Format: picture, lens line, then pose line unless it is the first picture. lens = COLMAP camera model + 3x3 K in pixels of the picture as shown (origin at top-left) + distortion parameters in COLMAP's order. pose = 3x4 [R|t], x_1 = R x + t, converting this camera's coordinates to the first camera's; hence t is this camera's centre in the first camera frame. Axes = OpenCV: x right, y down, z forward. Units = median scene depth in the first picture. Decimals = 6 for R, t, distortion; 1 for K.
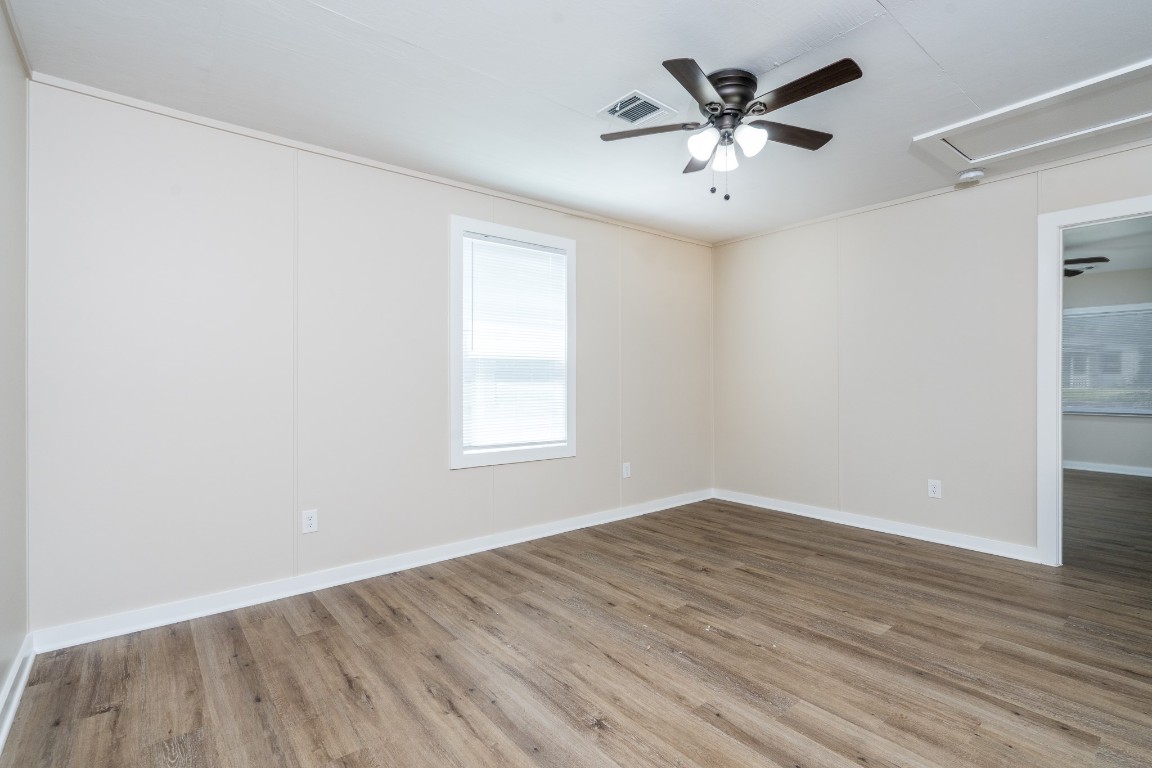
lens RADIAL K [[536.0, 0, 578.0], [0, 536.0, 380.6], [0, 0, 1]] dist [-0.007898, 0.001619]
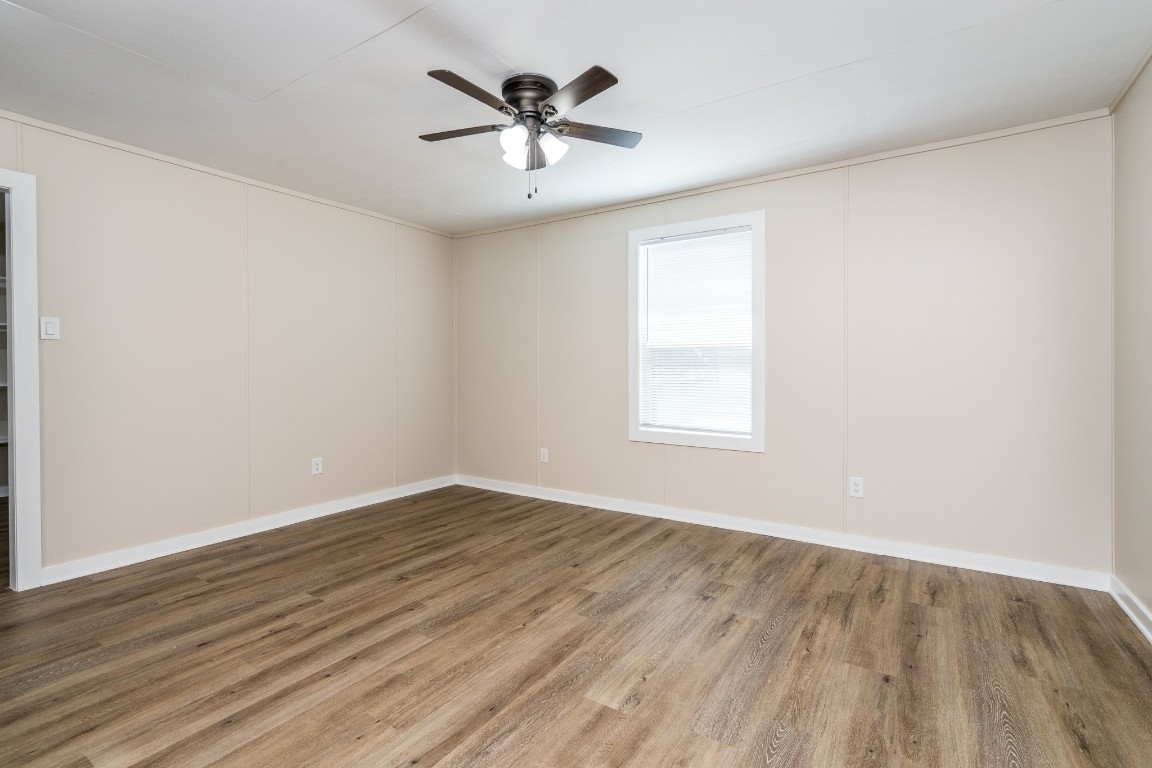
lens RADIAL K [[536.0, 0, 575.1], [0, 536.0, 375.1], [0, 0, 1]] dist [-0.007898, 0.001619]
pose [[0.295767, 0.017697, -0.955096, 1.005636], [0.000899, 0.999823, 0.018804, -0.007207], [0.955260, -0.006421, 0.295699, 0.586471]]
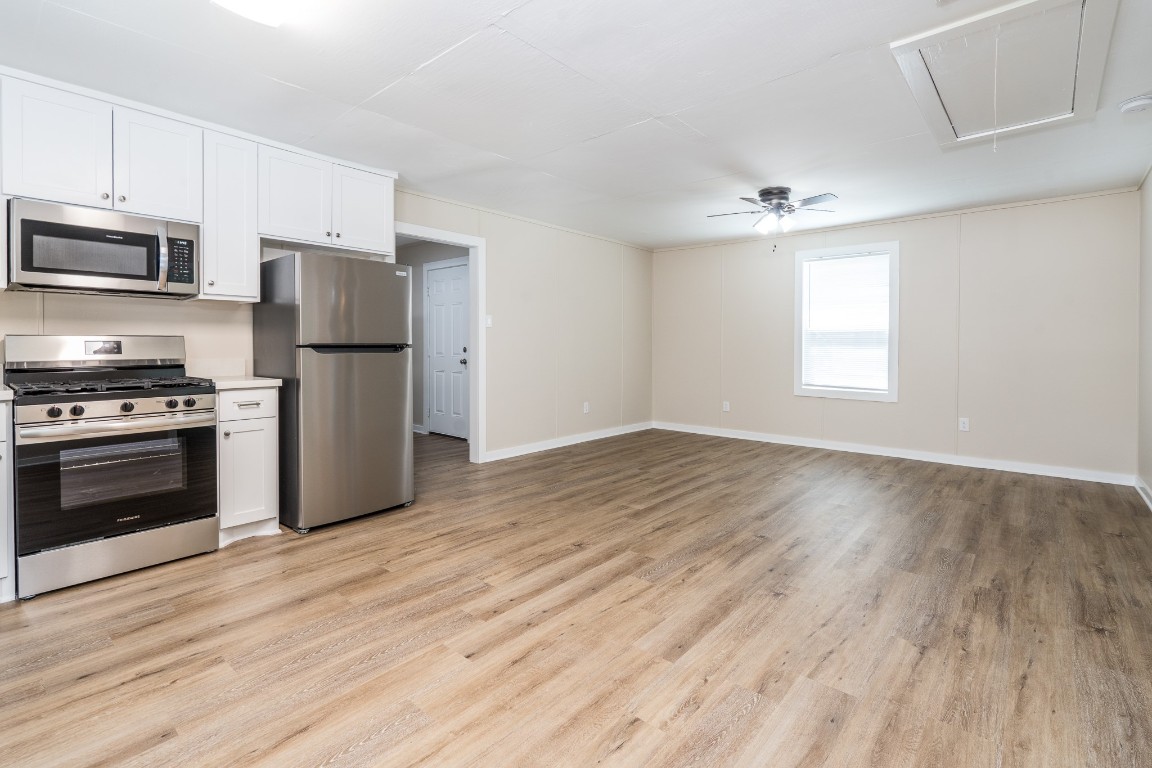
lens RADIAL K [[536.0, 0, 581.9], [0, 536.0, 348.3], [0, 0, 1]] dist [-0.007898, 0.001619]
pose [[0.174311, 0.012156, -0.984616, 1.565056], [-0.005912, 0.999919, 0.011298, -0.007295], [0.984673, 0.003852, 0.174369, -0.006997]]
